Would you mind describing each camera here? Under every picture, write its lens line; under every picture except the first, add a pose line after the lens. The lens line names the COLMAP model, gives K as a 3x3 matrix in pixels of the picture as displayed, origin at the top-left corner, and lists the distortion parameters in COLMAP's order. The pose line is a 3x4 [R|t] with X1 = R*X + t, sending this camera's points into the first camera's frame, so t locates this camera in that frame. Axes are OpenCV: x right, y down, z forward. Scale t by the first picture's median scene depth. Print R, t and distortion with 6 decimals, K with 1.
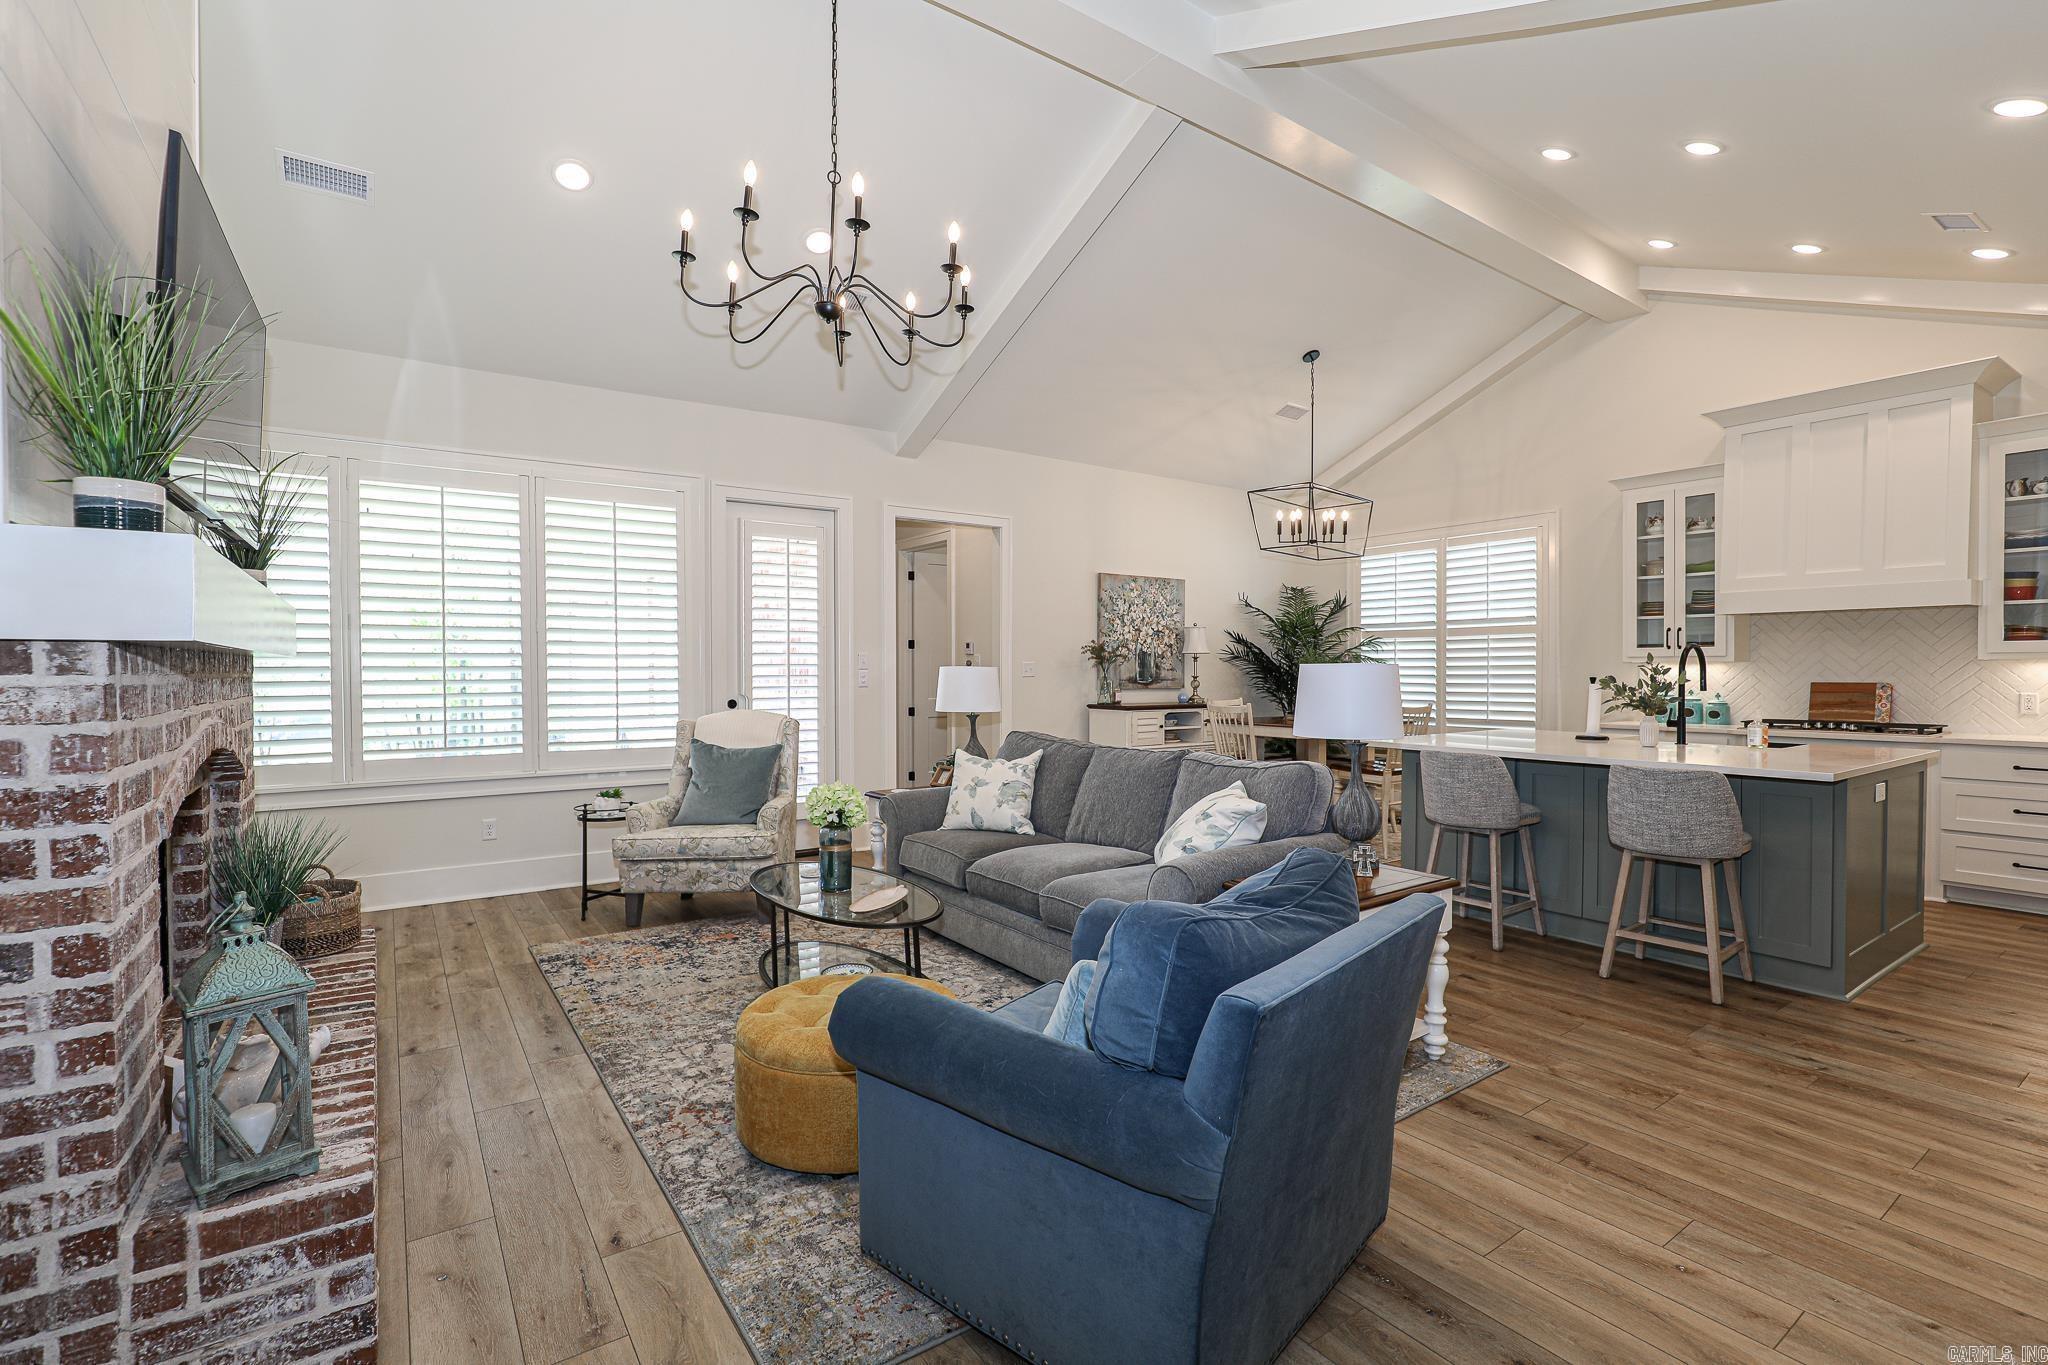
lens RADIAL K [[930.2, 0, 1032.4], [0, 930.2, 678.9], [0, 0, 1]] dist [-0.019204, 0.002821]
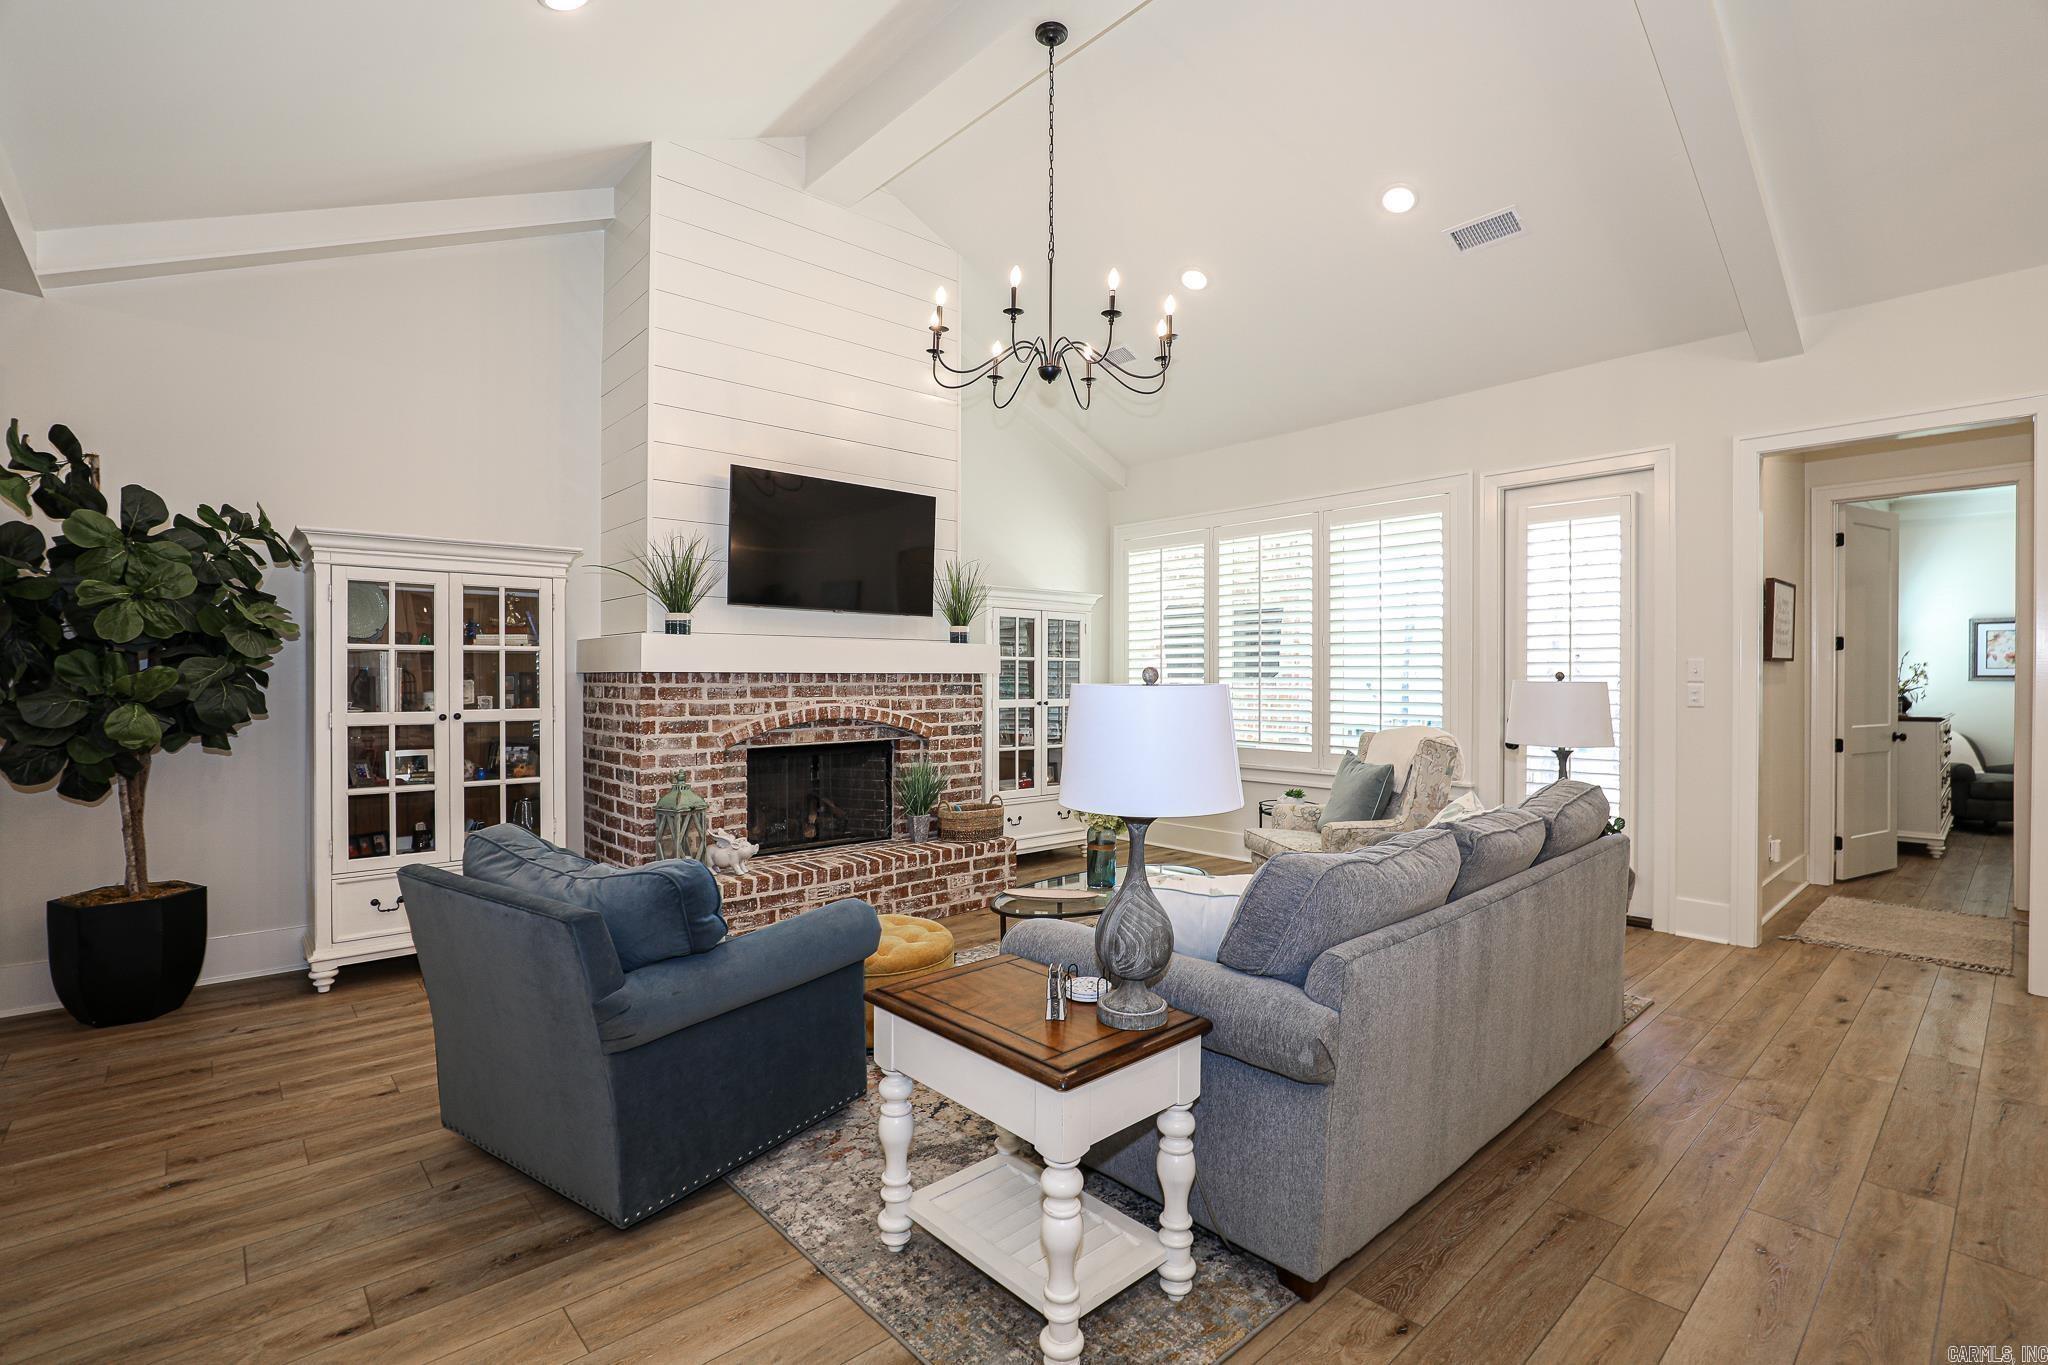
lens RADIAL K [[930.2, 0, 1030.9], [0, 930.2, 683.0], [0, 0, 1]] dist [-0.019204, 0.002821]
pose [[0.122331, 0.007845, -0.992458, 0.488946], [-0.014194, 0.999880, 0.006154, -0.008107], [0.992388, 0.013334, 0.122428, 0.447074]]
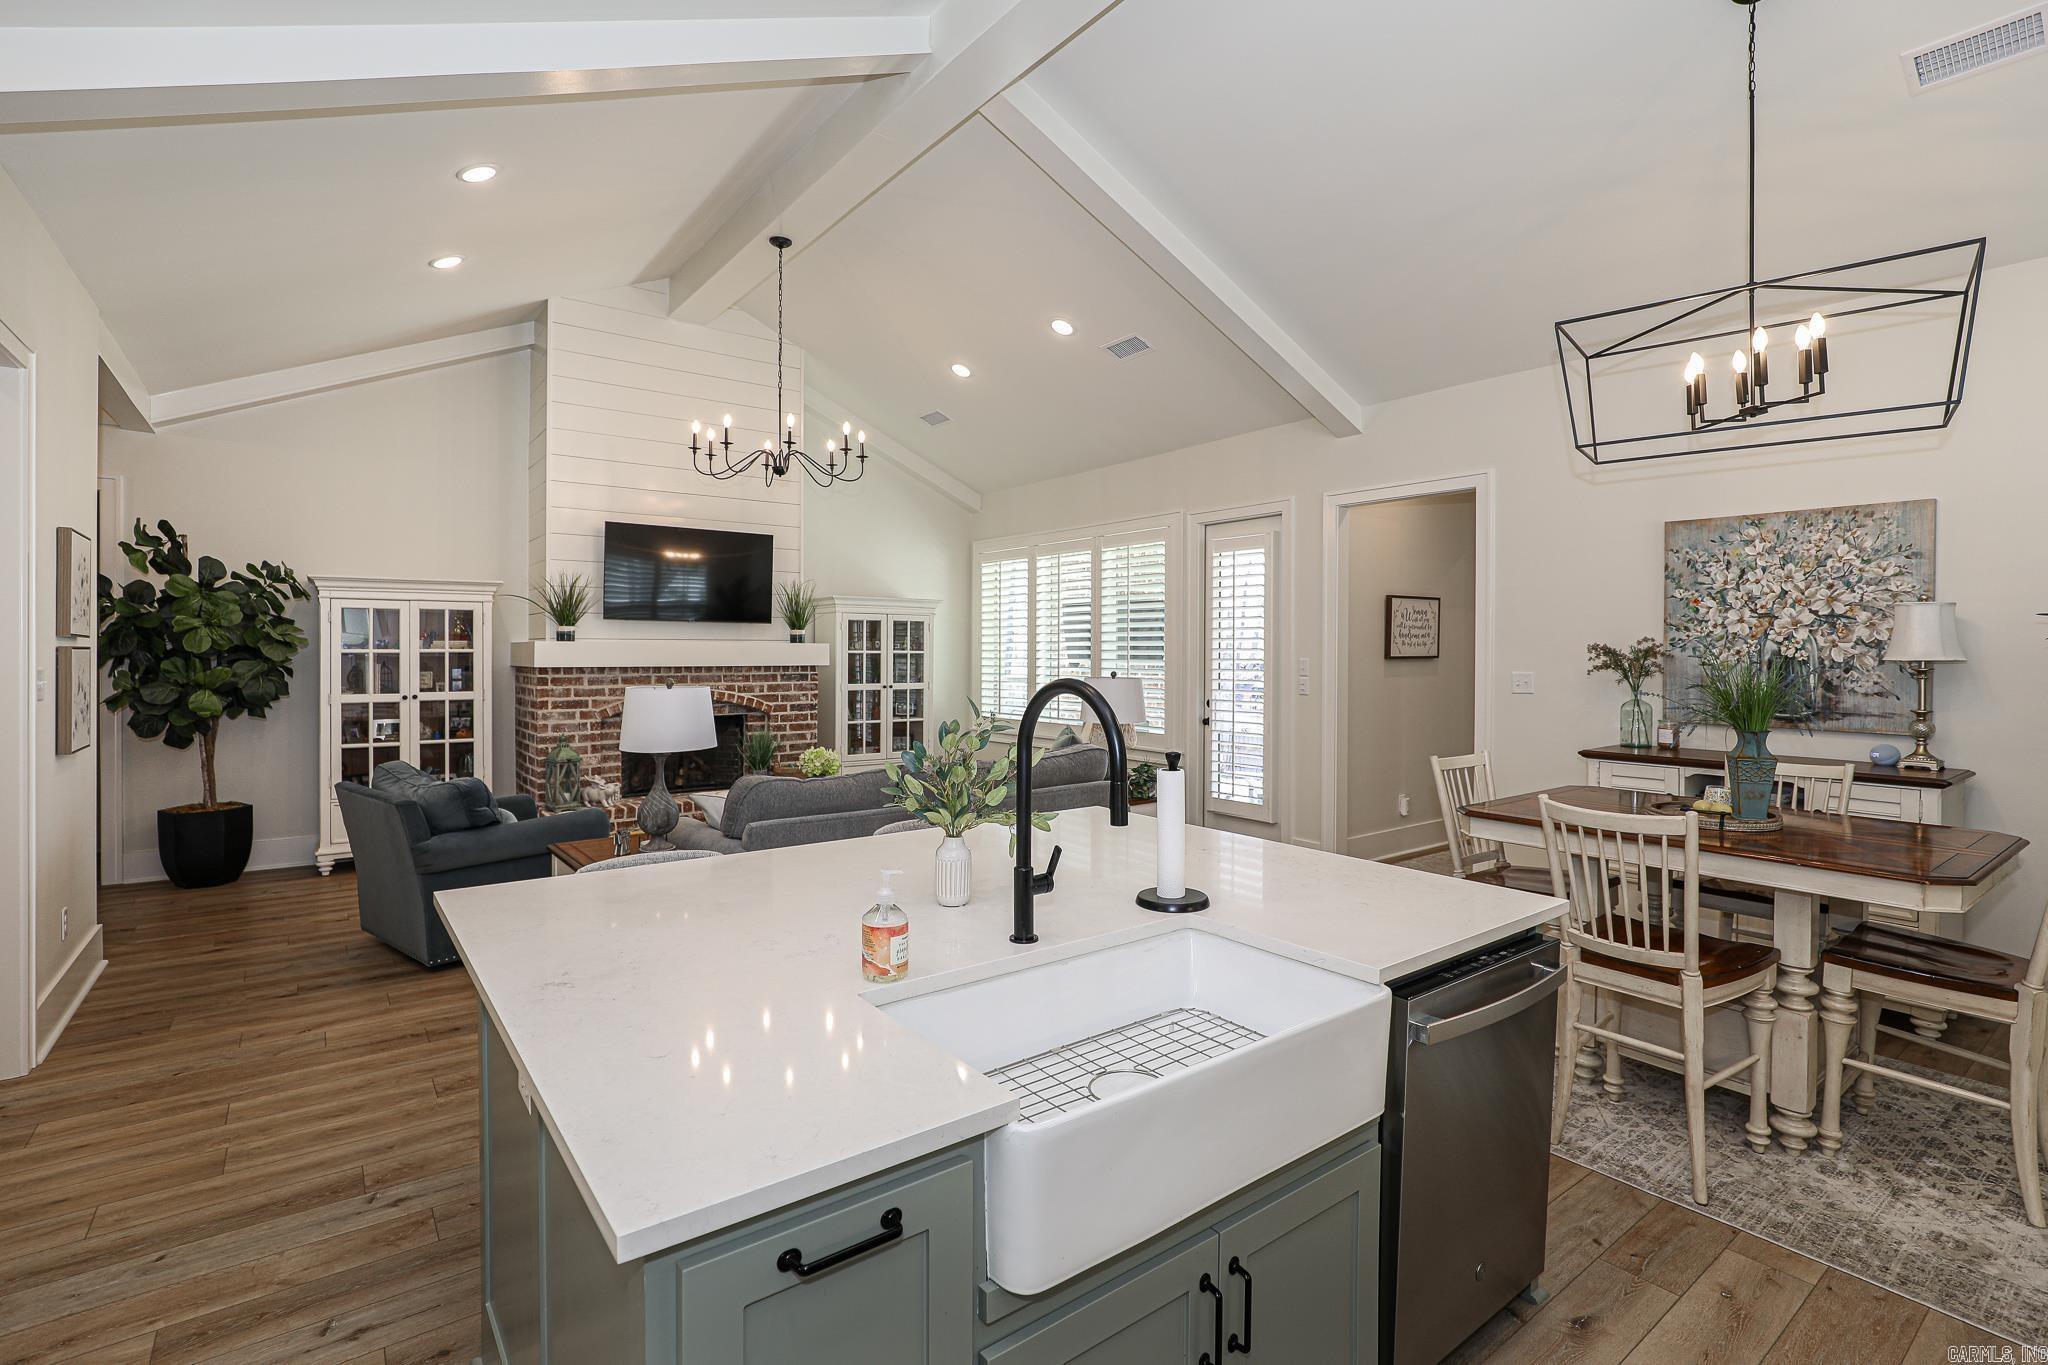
lens RADIAL K [[930.2, 0, 1021.6], [0, 930.2, 662.5], [0, 0, 1]] dist [-0.019204, 0.002821]
pose [[0.049005, 0.012096, -0.998725, 0.798019], [-0.016276, 0.999804, 0.011311, -0.032557], [0.998666, 0.015701, 0.049192, 0.718159]]
